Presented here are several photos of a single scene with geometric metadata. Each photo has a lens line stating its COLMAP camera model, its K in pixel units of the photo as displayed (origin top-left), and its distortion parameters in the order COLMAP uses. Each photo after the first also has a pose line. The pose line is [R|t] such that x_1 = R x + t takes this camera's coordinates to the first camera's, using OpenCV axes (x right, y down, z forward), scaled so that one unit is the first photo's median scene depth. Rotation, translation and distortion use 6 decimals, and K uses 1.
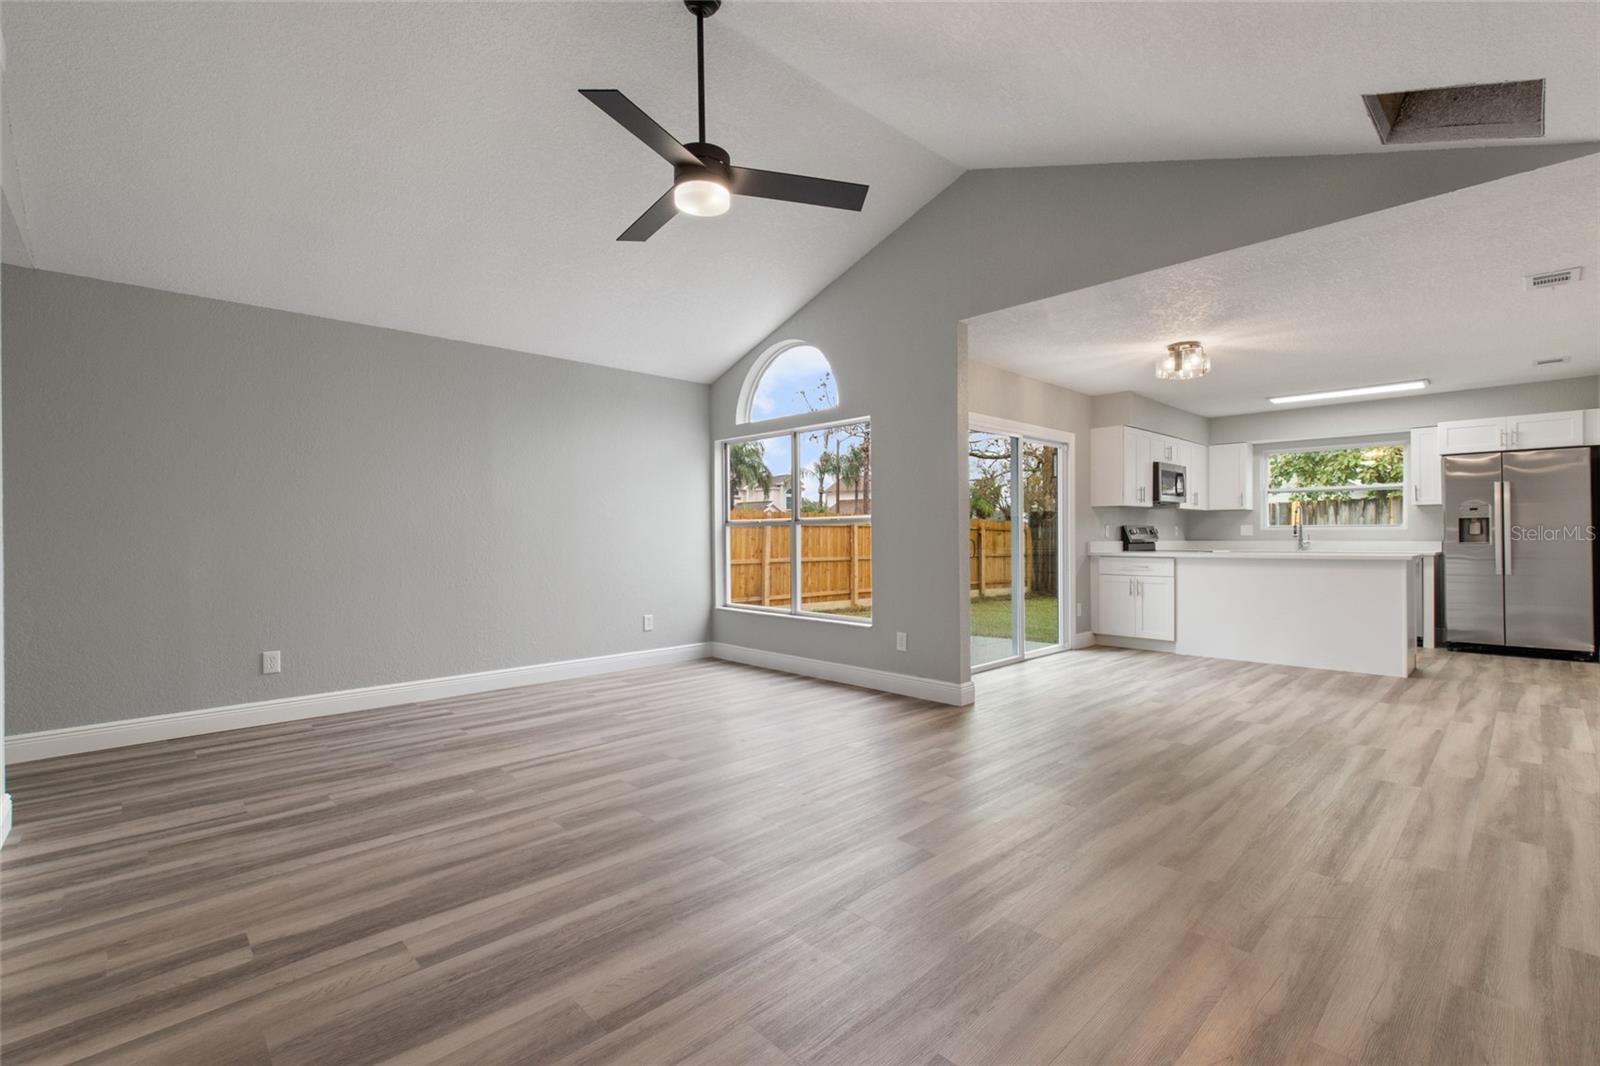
lens RADIAL K [[714.6, 0, 799.8], [0, 714.6, 541.3], [0, 0, 1]] dist [-0.004131, -0.001292]
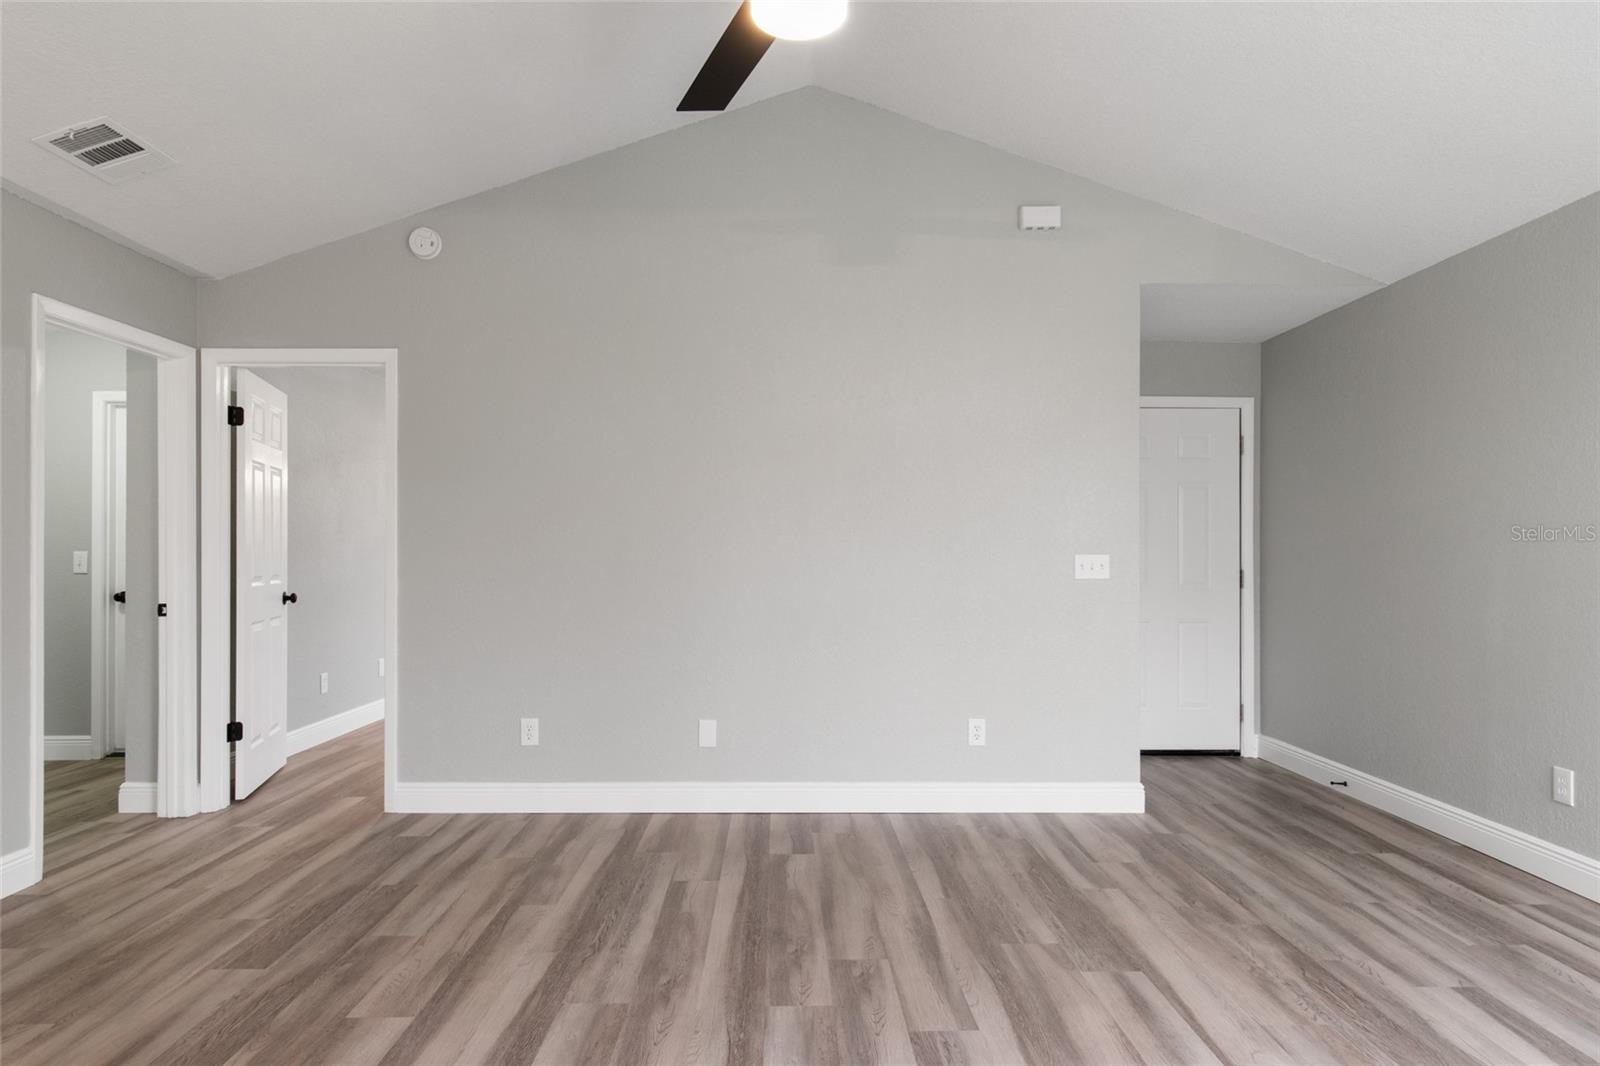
lens RADIAL K [[914.3, 0, 802.3], [0, 914.3, 543.5], [0, 0, 1]] dist [0.002245, 0.000717]
pose [[-0.682624, -0.006378, -0.730742, 0.178521], [-0.004951, 0.999979, -0.004103, -0.019878], [0.730753, 0.000817, -0.682642, 0.685537]]
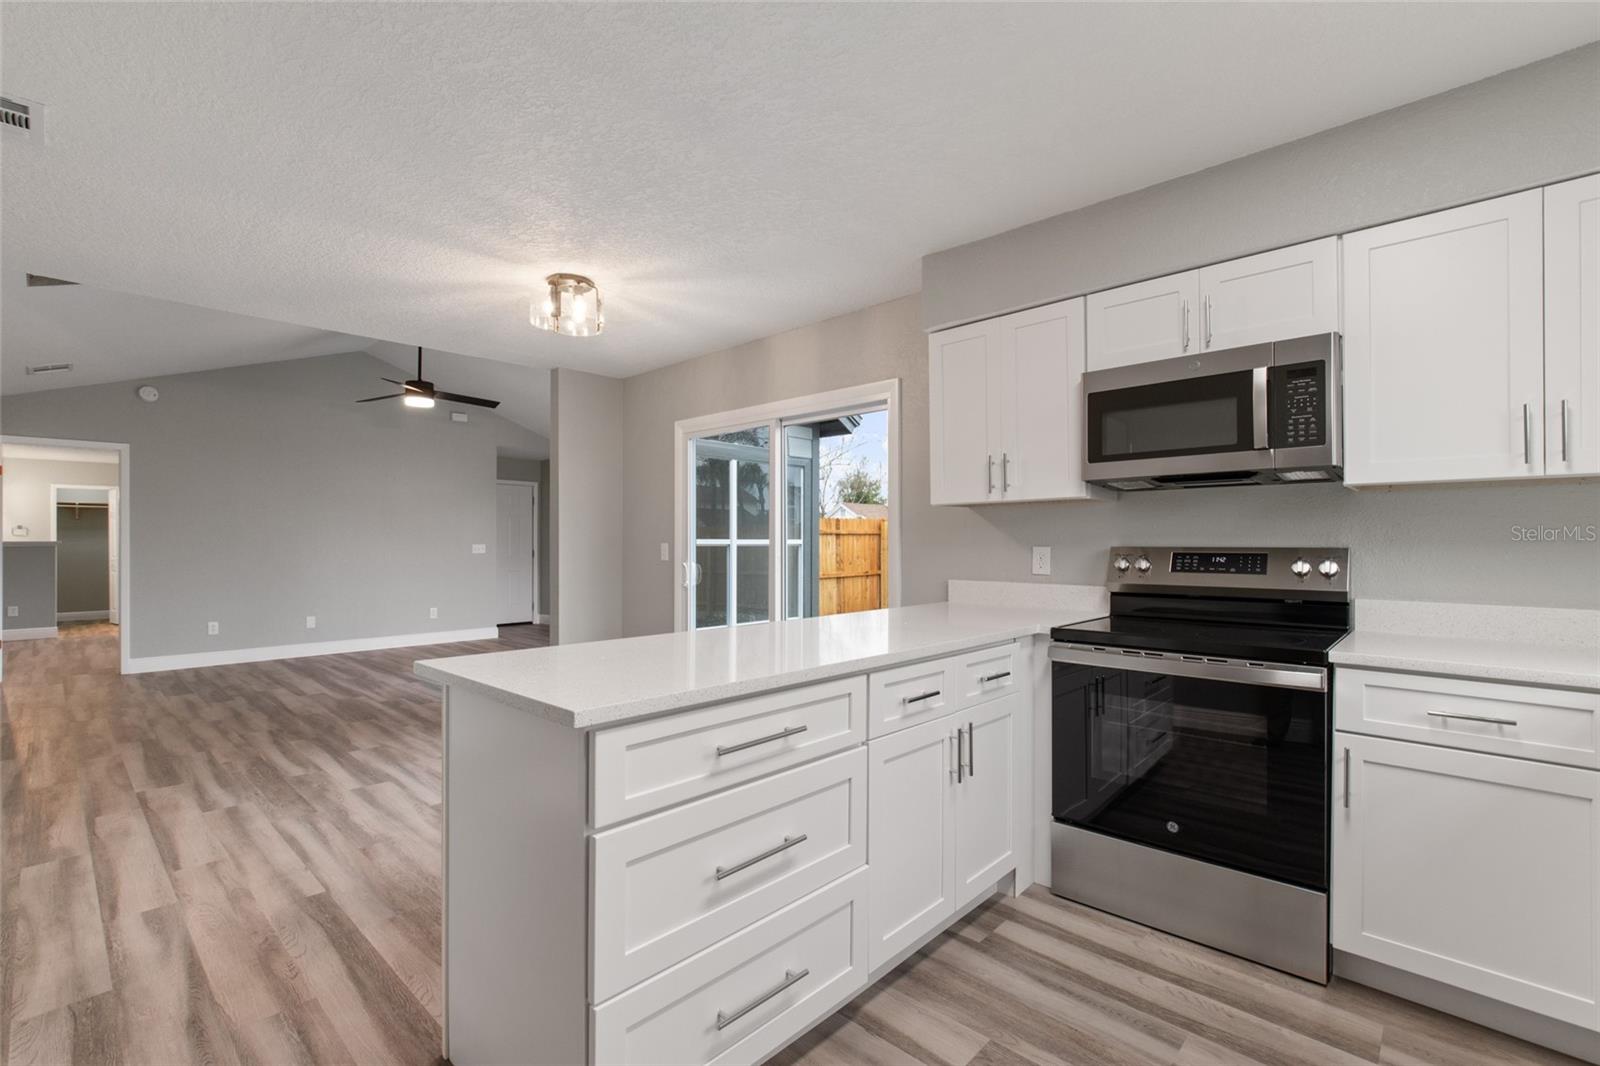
lens RADIAL K [[714.6, 0, 795.1], [0, 714.6, 540.0], [0, 0, 1]] dist [-0.004131, -0.001292]
pose [[0.042601, 0.000153, -0.999092, 0.967296], [-0.006752, 0.999977, -0.000134, -0.028675], [0.999069, 0.006751, 0.042601, 0.943313]]
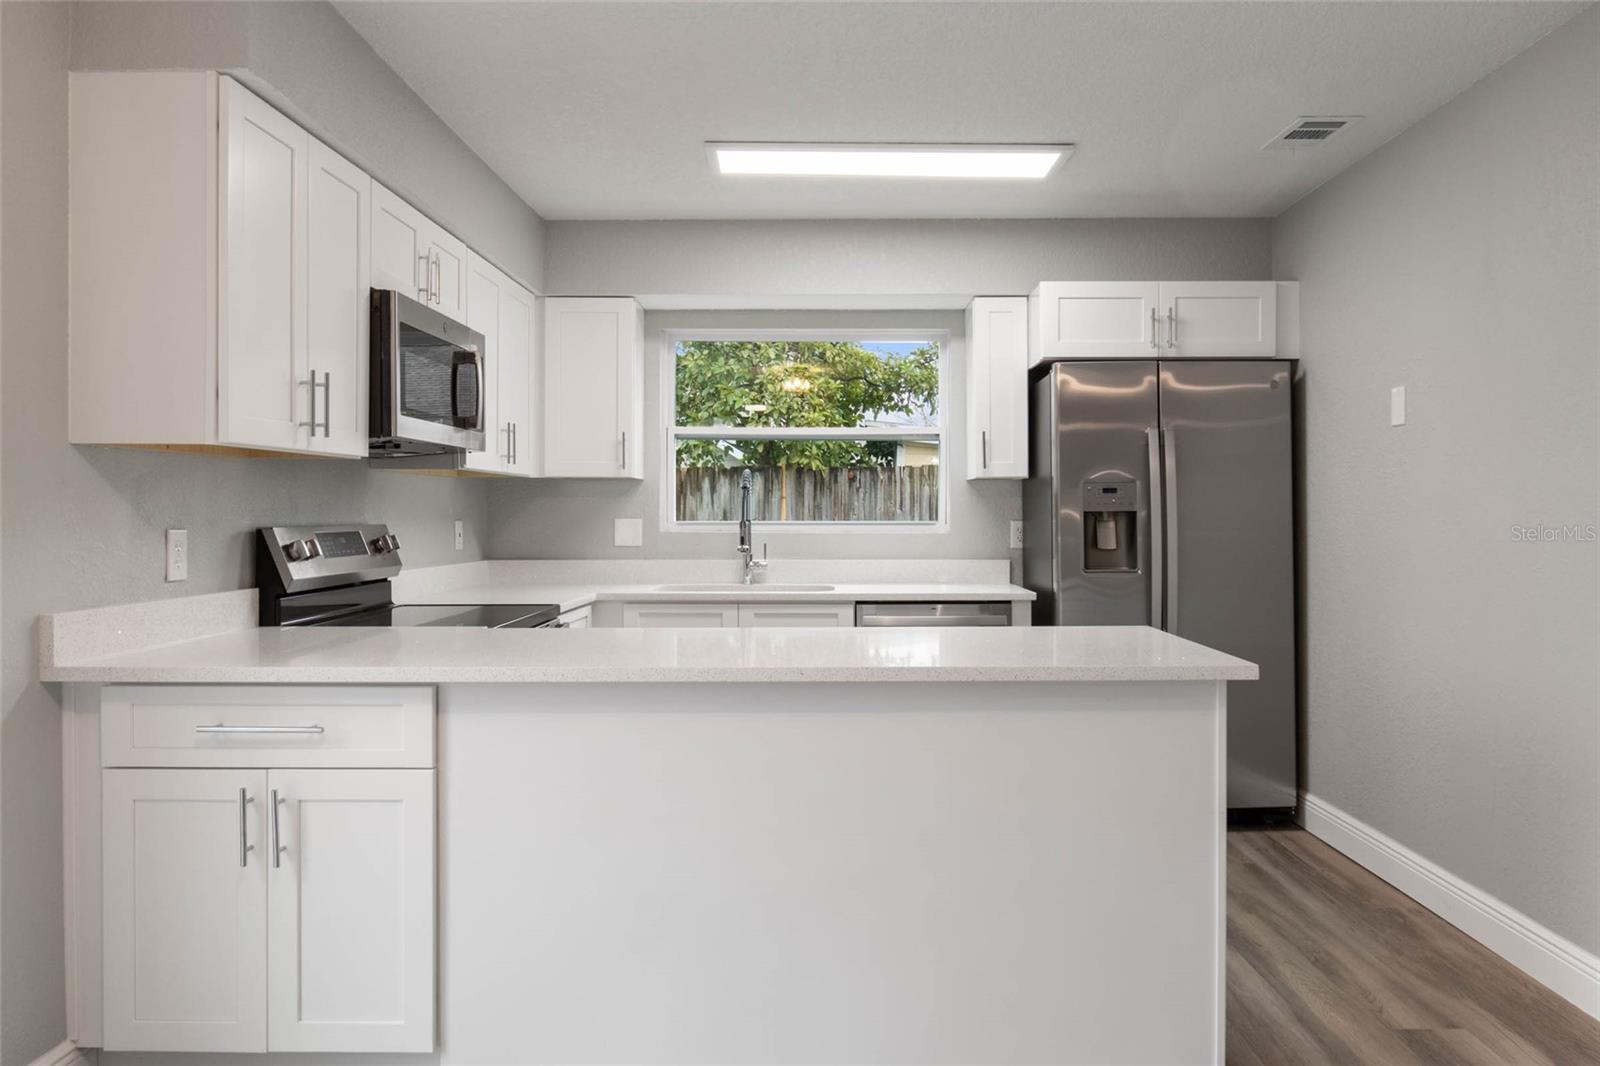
lens RADIAL K [[1073.5, 0, 817.1], [0, 1073.5, 523.4], [0, 0, 1]] dist [-0.018067, 0.006092]
pose [[0.701218, -0.003059, 0.712940, 0.371571], [0.002581, 0.999995, 0.001753, -0.027630], [-0.712942, 0.000611, 0.701222, 0.682385]]
